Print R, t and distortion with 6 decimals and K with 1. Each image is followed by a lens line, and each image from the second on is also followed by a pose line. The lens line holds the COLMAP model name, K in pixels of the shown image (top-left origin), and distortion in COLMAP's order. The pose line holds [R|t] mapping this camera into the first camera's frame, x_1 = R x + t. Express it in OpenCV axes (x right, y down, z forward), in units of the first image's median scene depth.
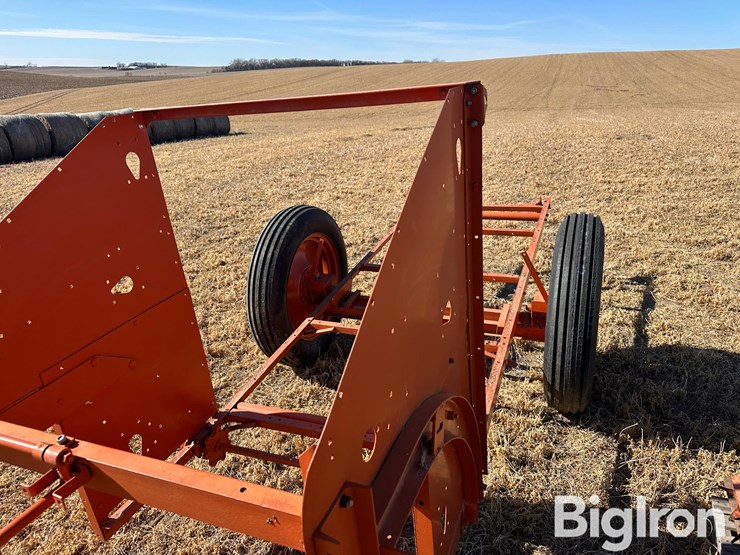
lens RADIAL K [[511.3, 0, 372.5], [0, 511.3, 281.2], [0, 0, 1]] dist [0.076037, -0.092119]
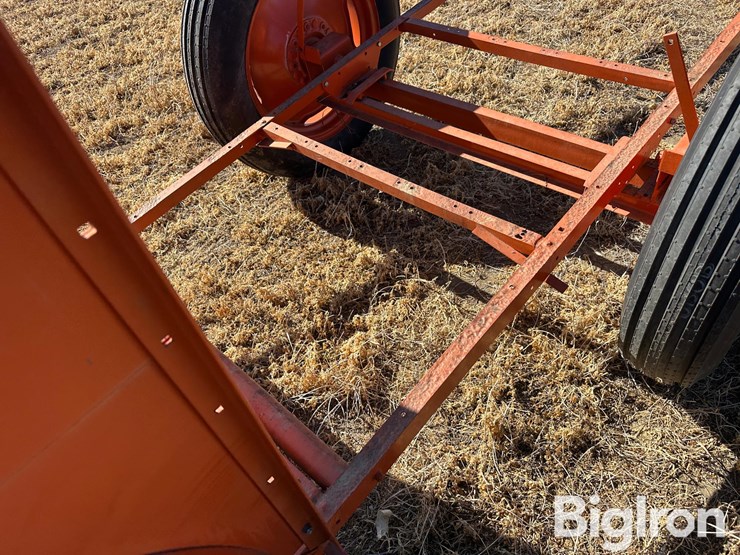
lens RADIAL K [[516.5, 0, 370.0], [0, 516.5, 277.5], [0, 0, 1]] dist [0.034577, -0.038981]
pose [[0.934791, 0.218610, -0.279956, 0.242896], [-0.067810, 0.883506, 0.463485, -0.064319], [0.348665, -0.414278, 0.840718, 0.523962]]
